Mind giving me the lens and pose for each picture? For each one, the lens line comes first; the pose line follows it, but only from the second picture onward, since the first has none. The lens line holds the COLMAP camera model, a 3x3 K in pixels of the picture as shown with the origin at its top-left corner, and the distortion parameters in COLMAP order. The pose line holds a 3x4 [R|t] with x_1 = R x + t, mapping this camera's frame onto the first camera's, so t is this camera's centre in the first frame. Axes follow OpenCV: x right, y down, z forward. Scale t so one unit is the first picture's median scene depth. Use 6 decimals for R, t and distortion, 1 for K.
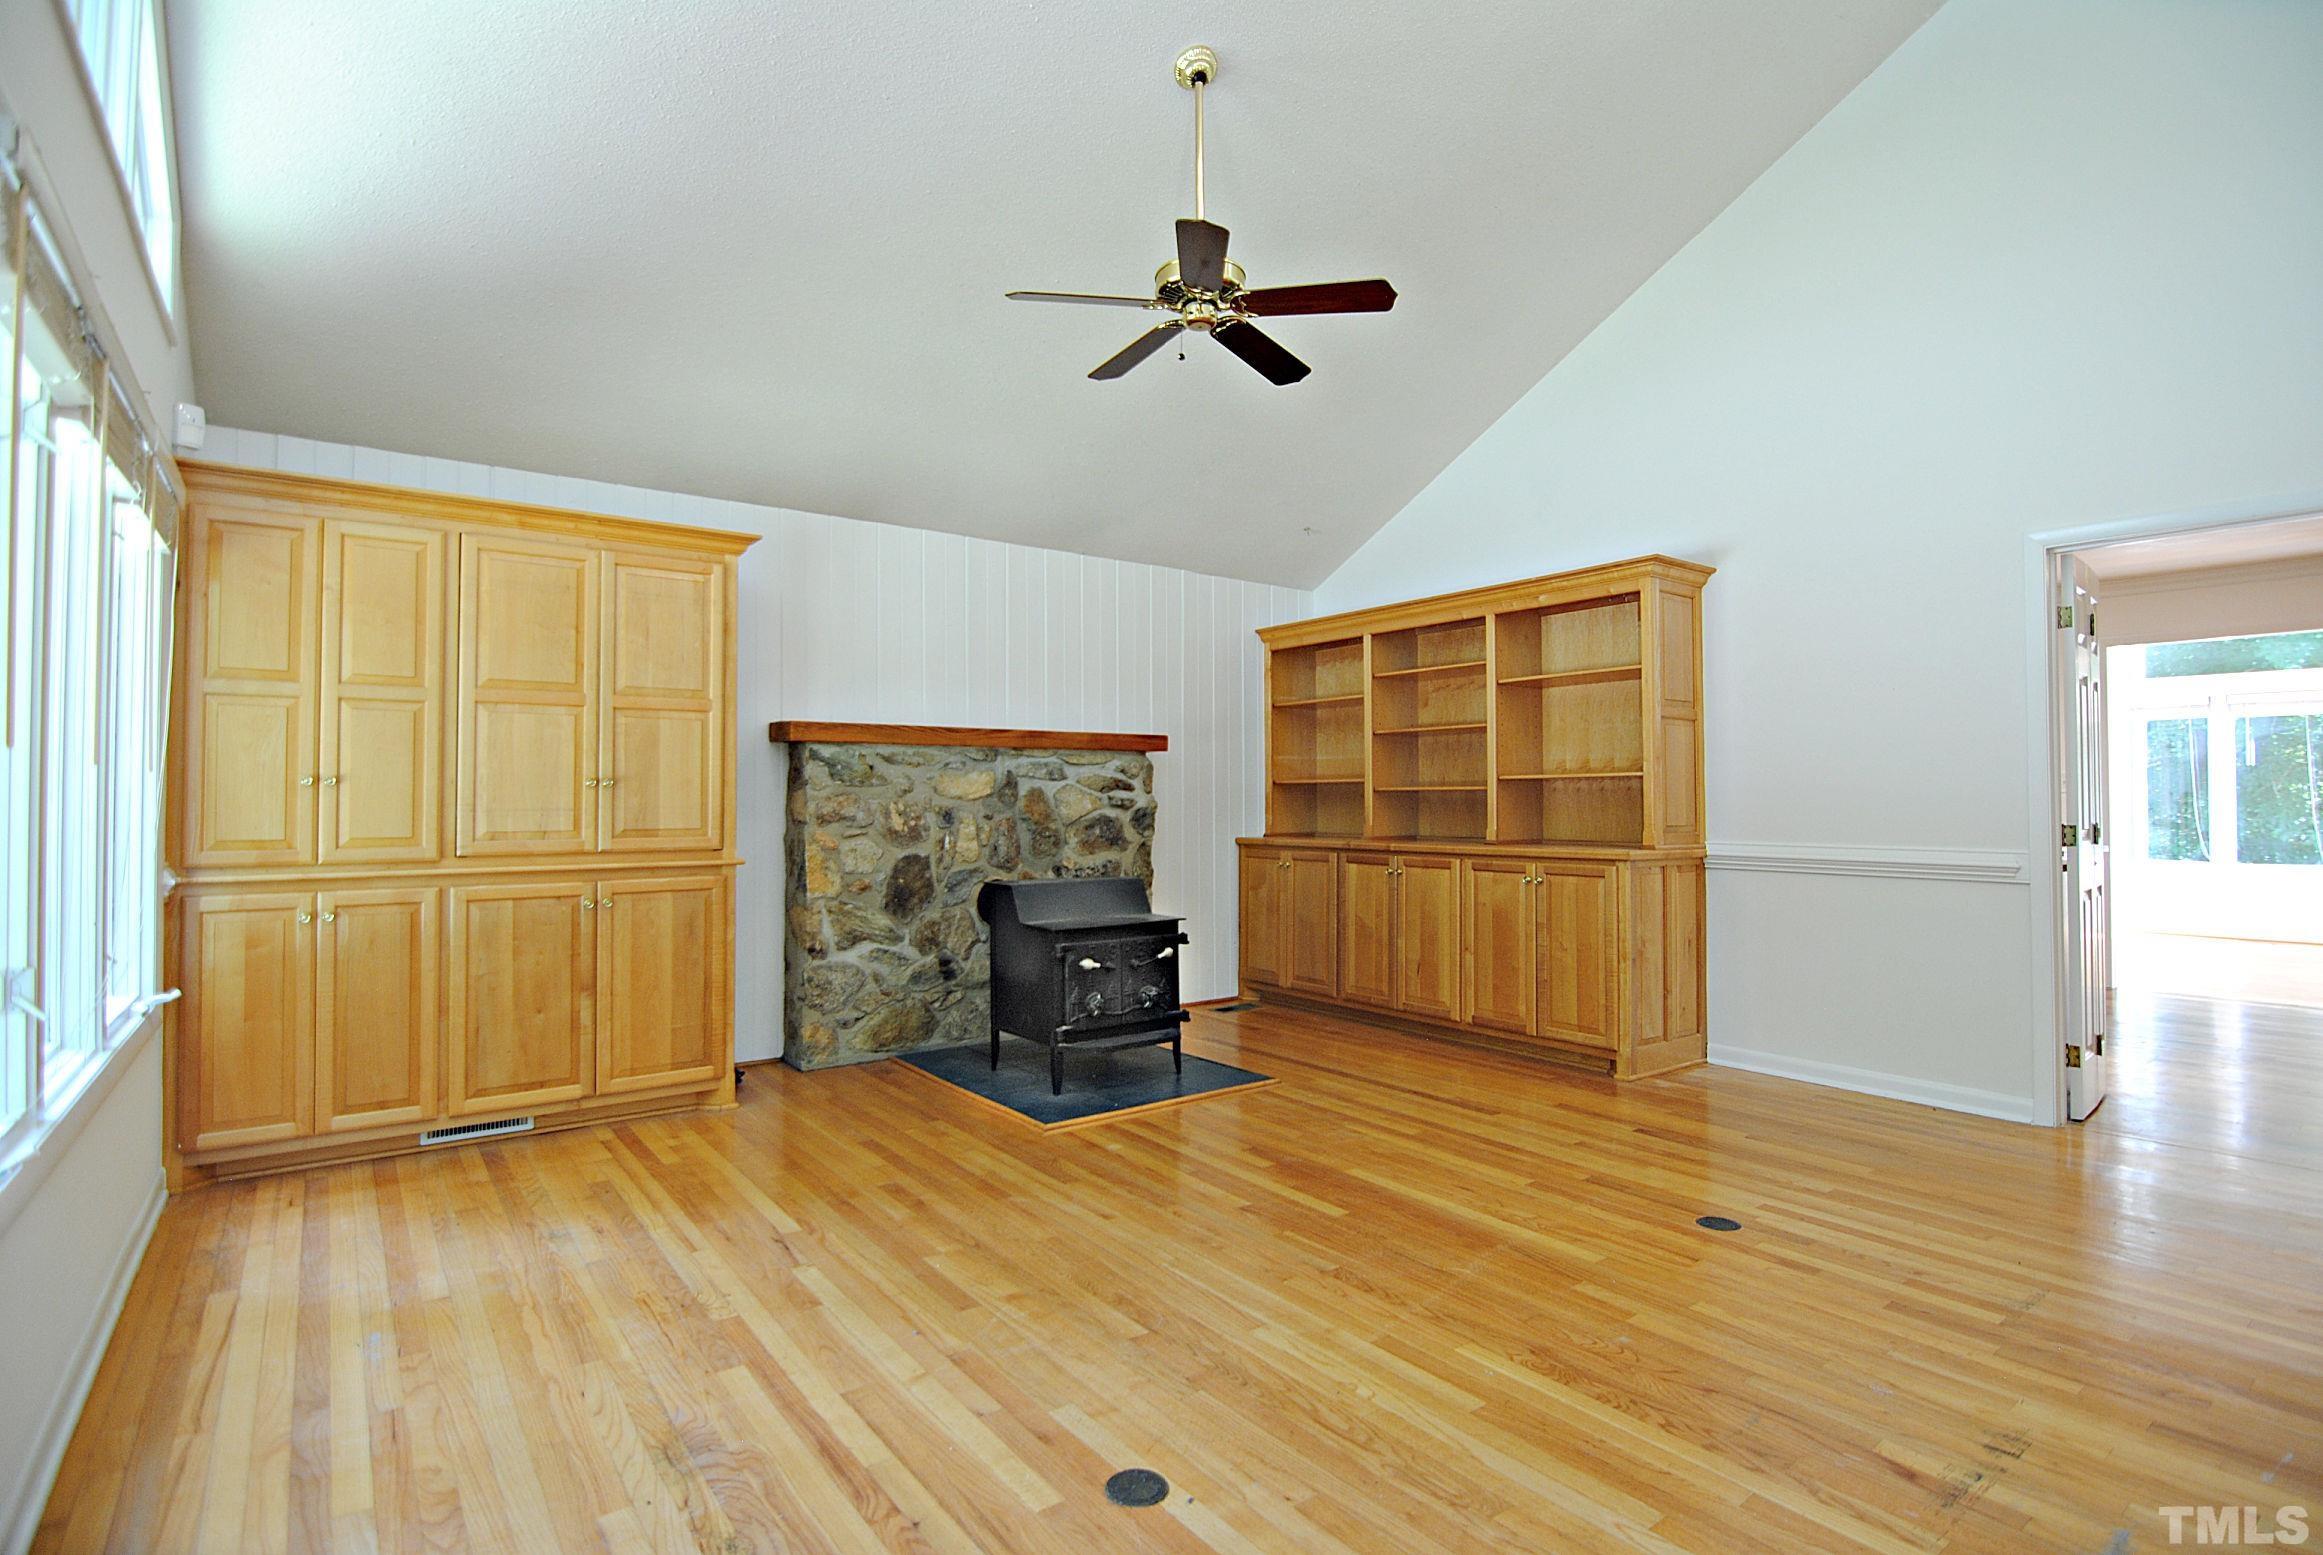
lens RADIAL K [[1116.9, 0, 1161.5], [0, 1116.9, 777.5], [0, 0, 1]] dist [-0.001070, -0.018731]
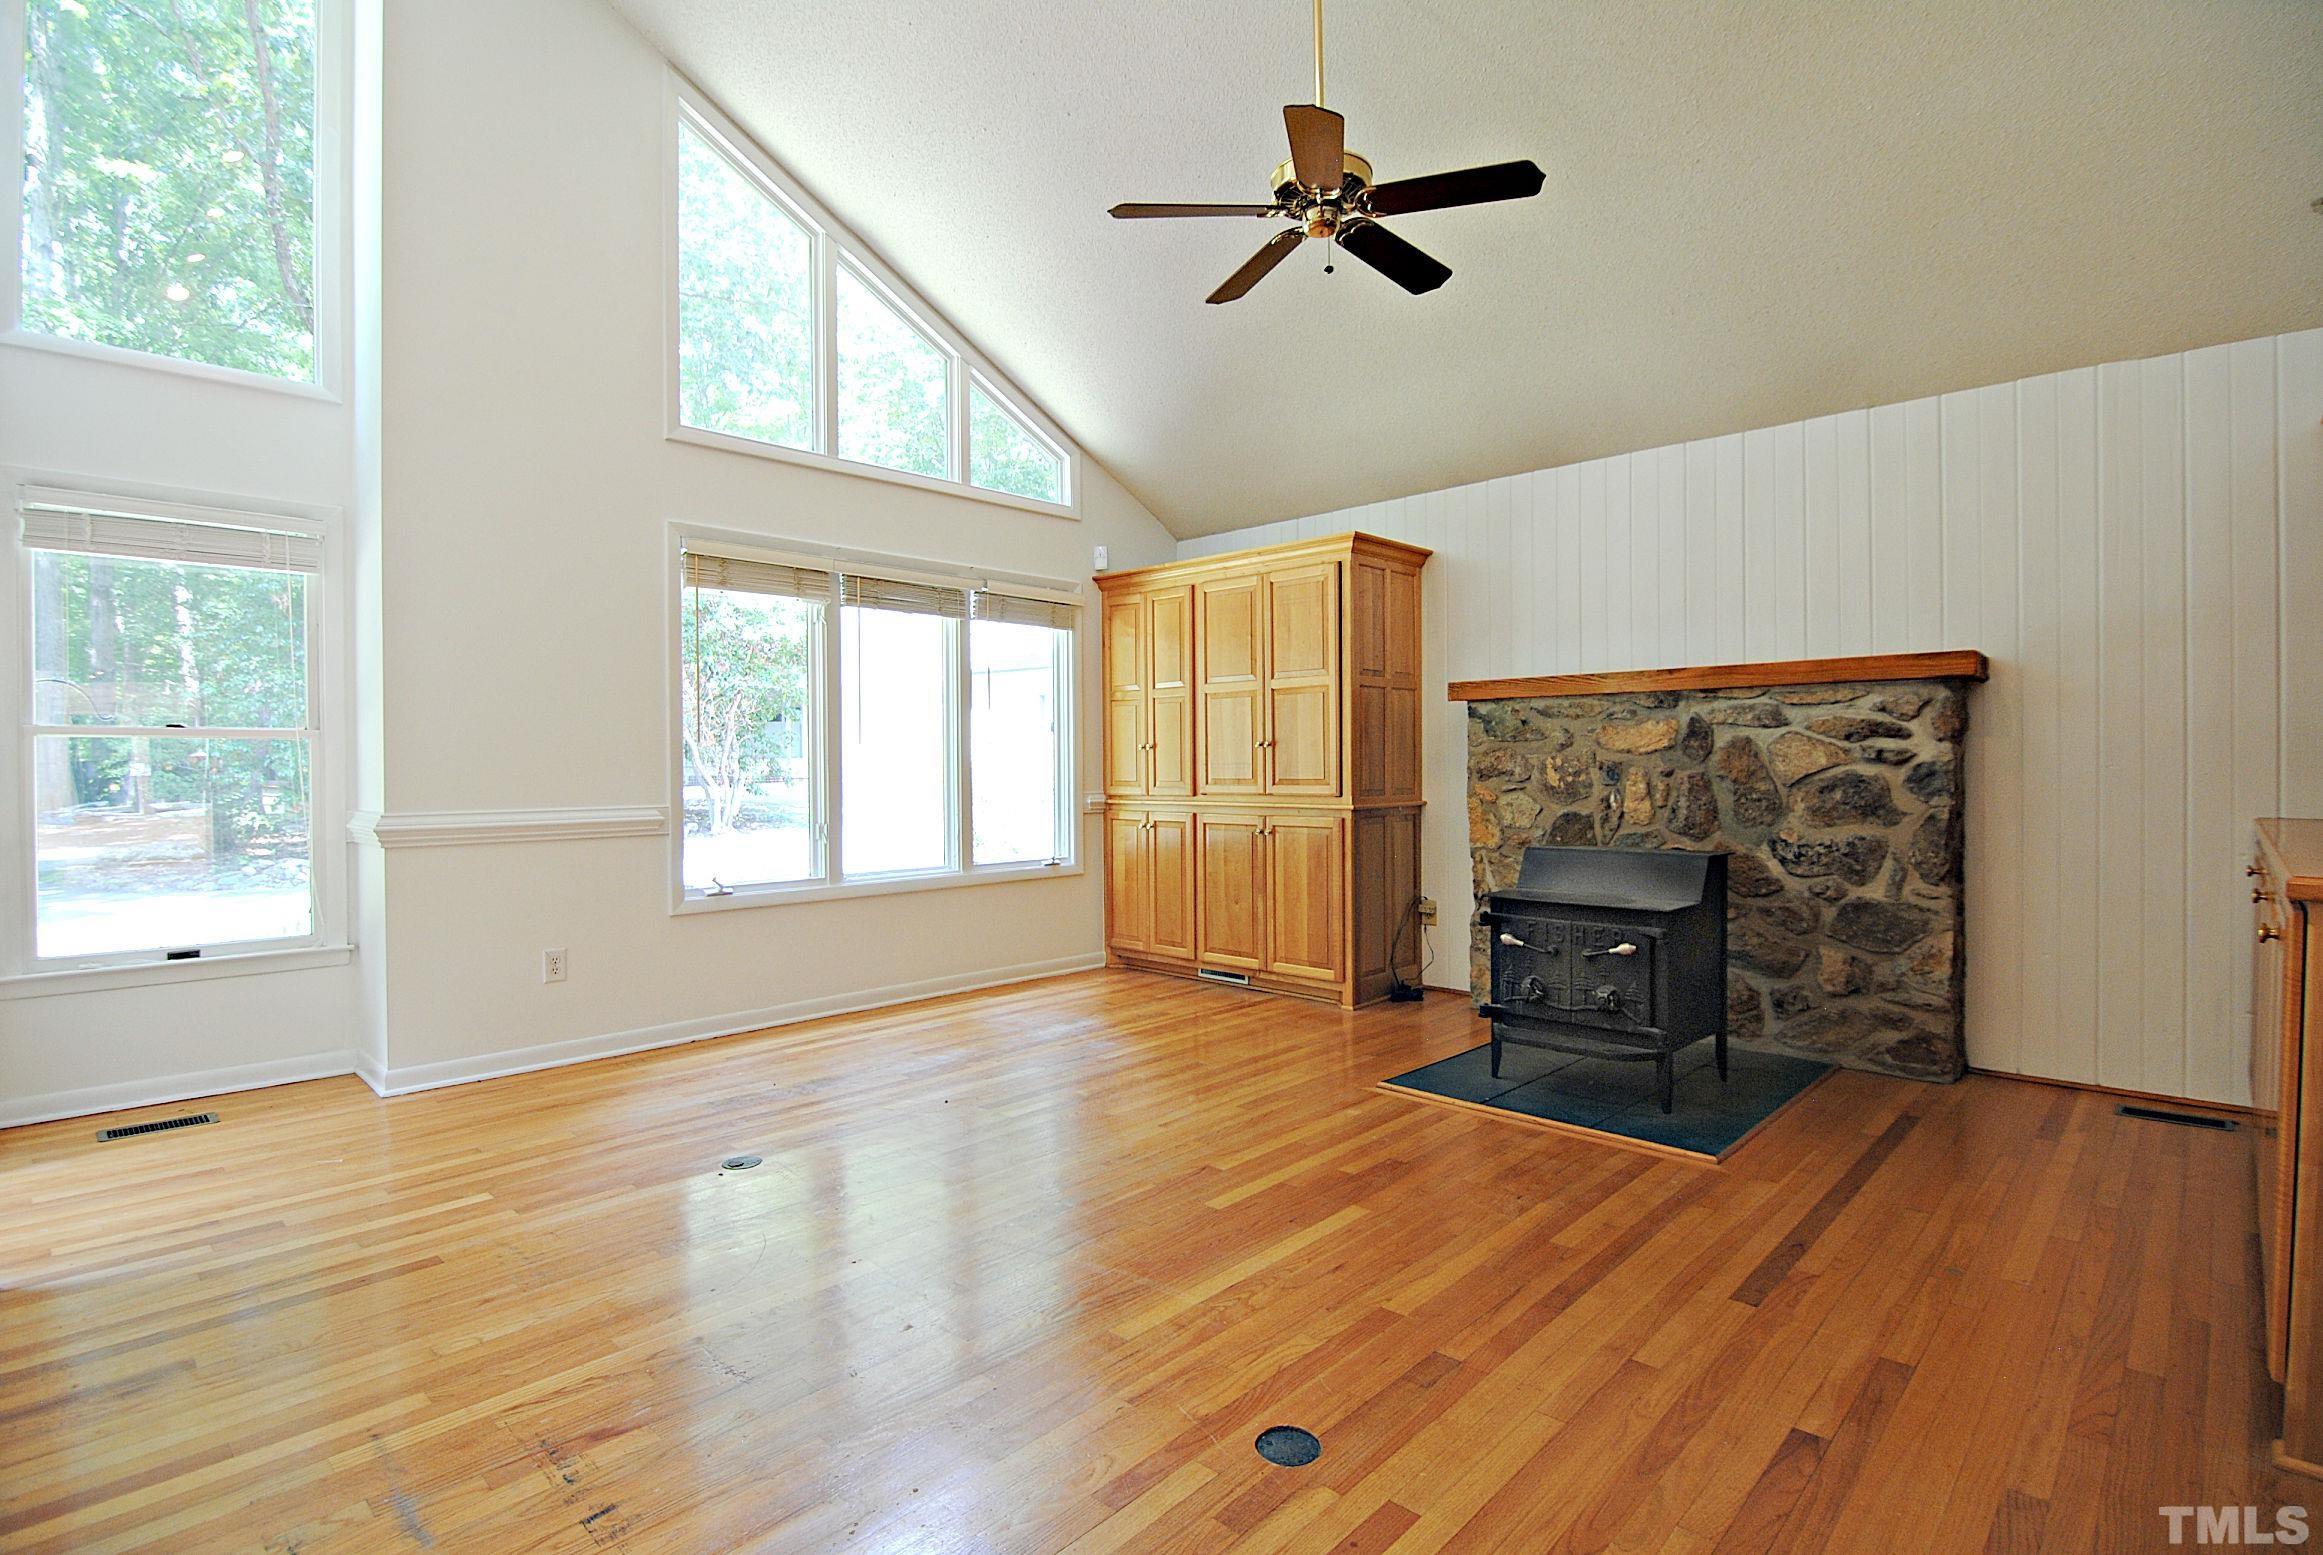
lens RADIAL K [[1116.9, 0, 1161.5], [0, 1116.9, 777.5], [0, 0, 1]] dist [-0.001070, -0.018731]
pose [[0.168718, 0.012370, -0.985587, 0.675105], [0.025624, 0.999528, 0.016931, 0.015502], [0.985331, -0.028112, 0.168322, 0.523579]]
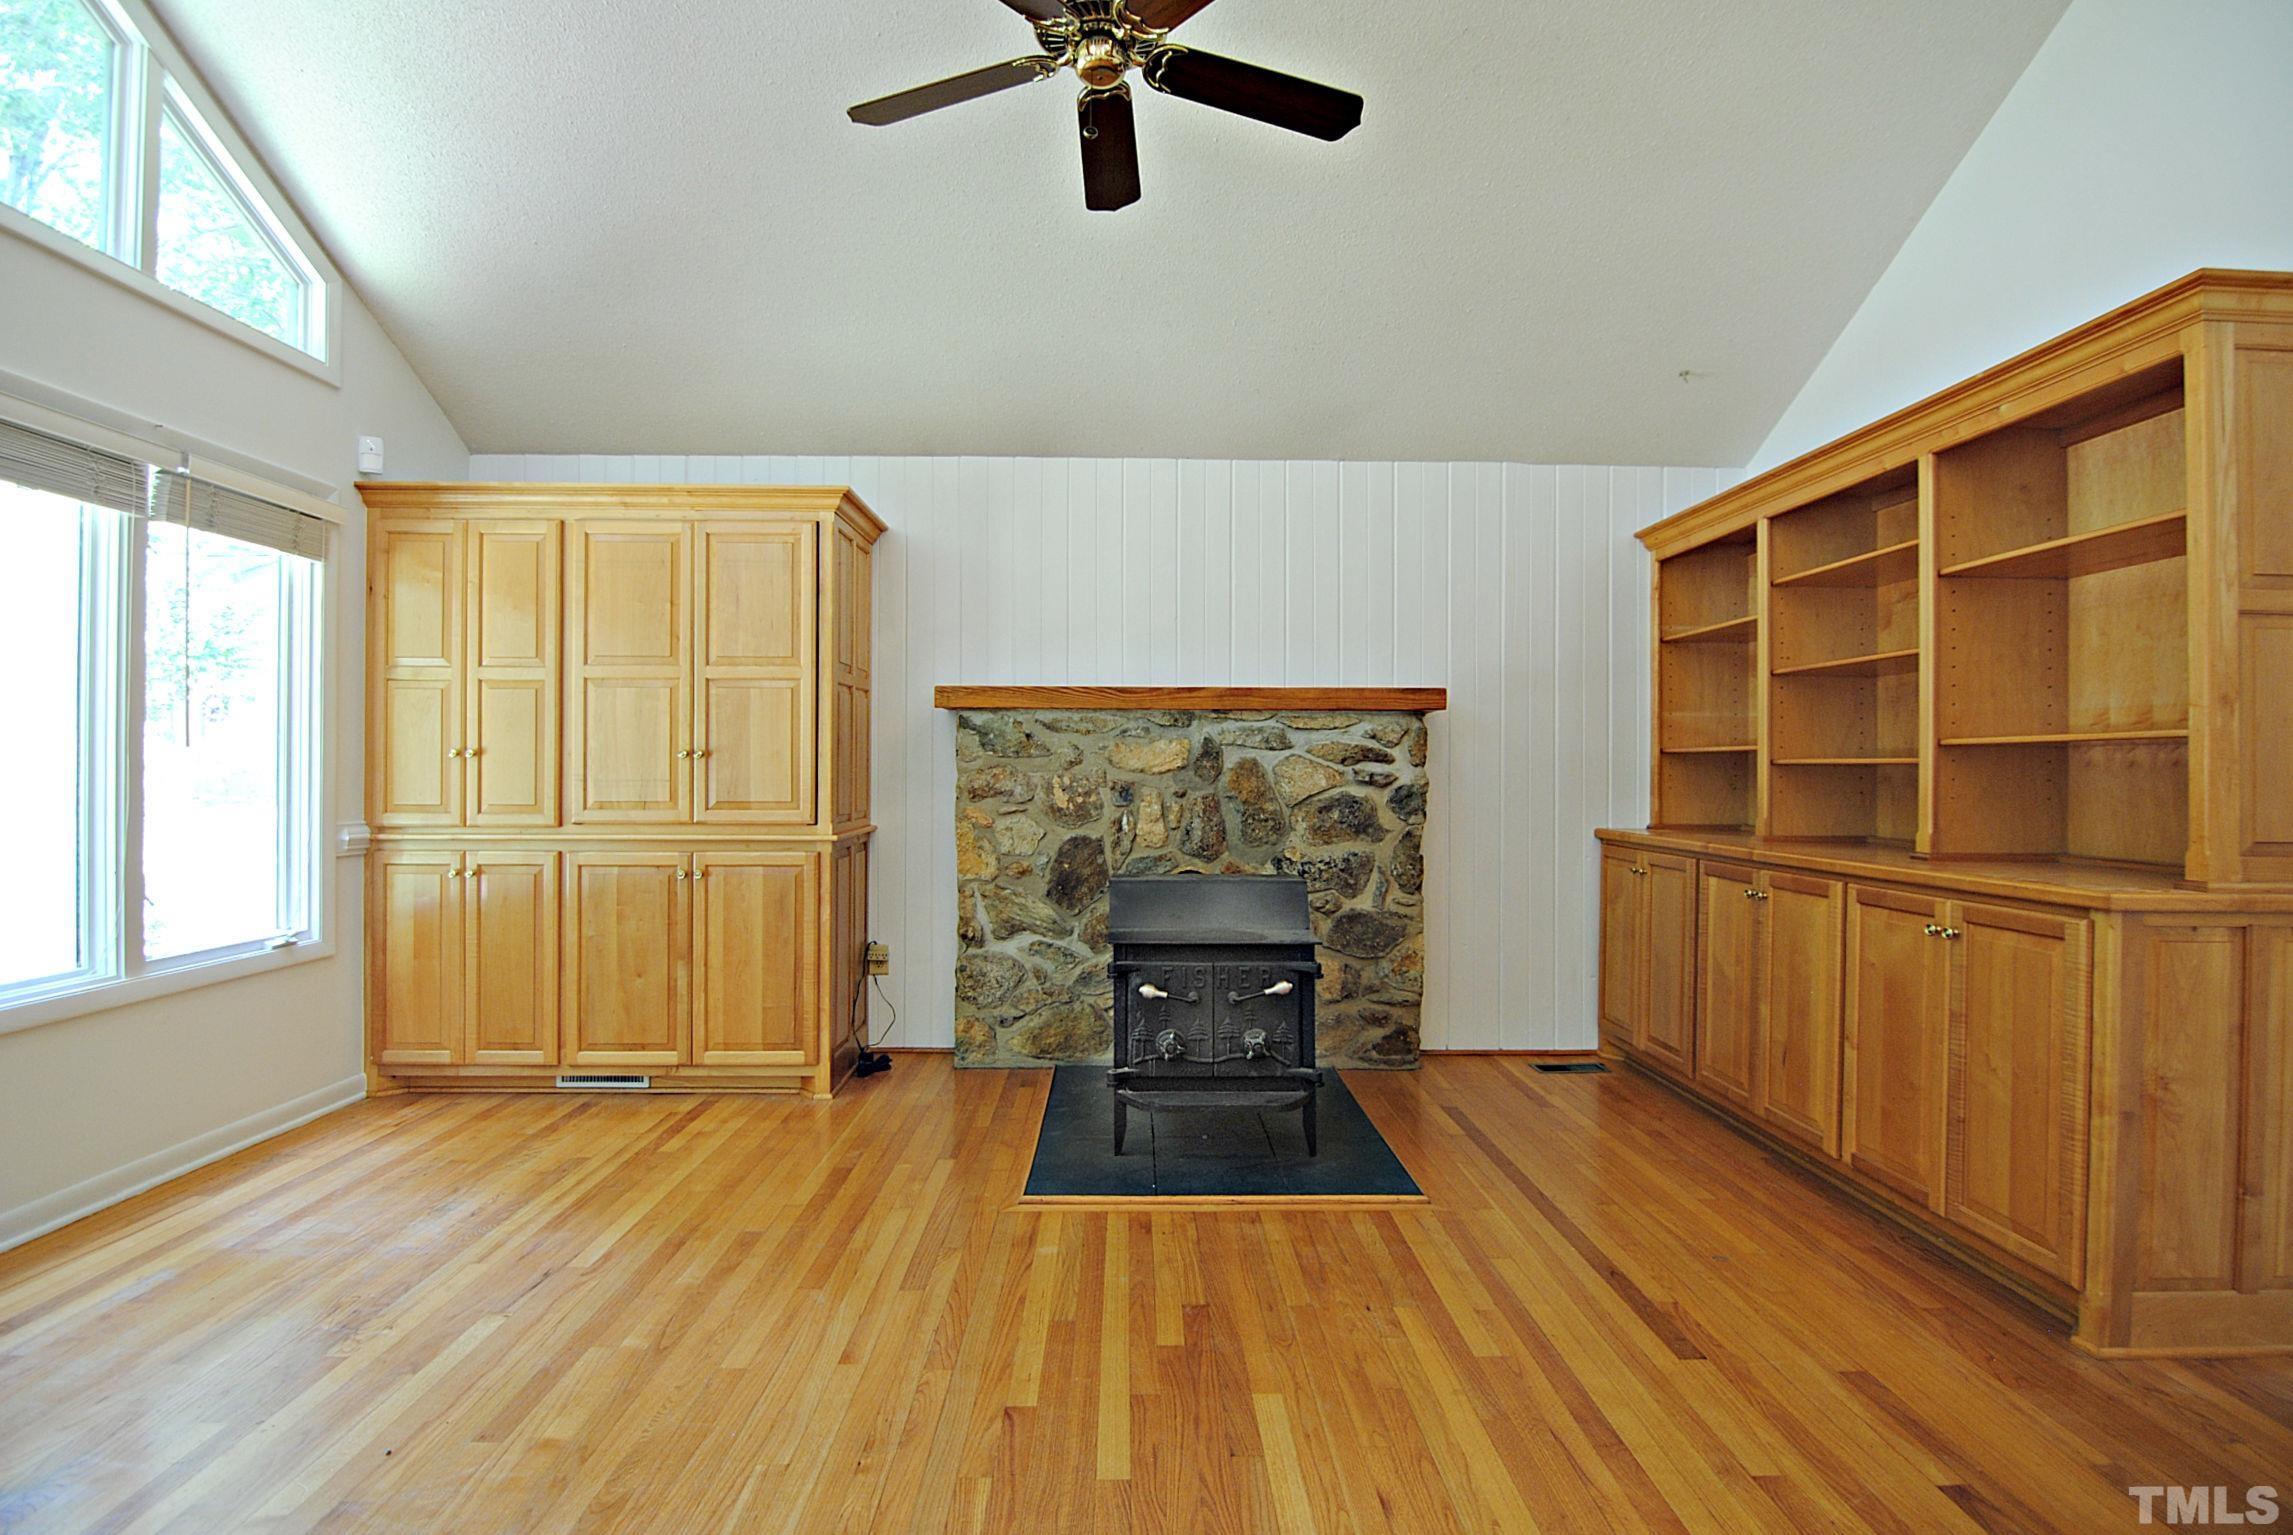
lens RADIAL K [[1118.5, 0, 1146.5], [0, 1118.5, 767.5], [0, 0, 1]] dist [0.006490, -0.021429]
pose [[0.814164, 0.005810, -0.580606, 0.334595], [0.005325, 0.999833, 0.017472, 0.001067], [0.580610, -0.017316, 0.813997, 0.340934]]
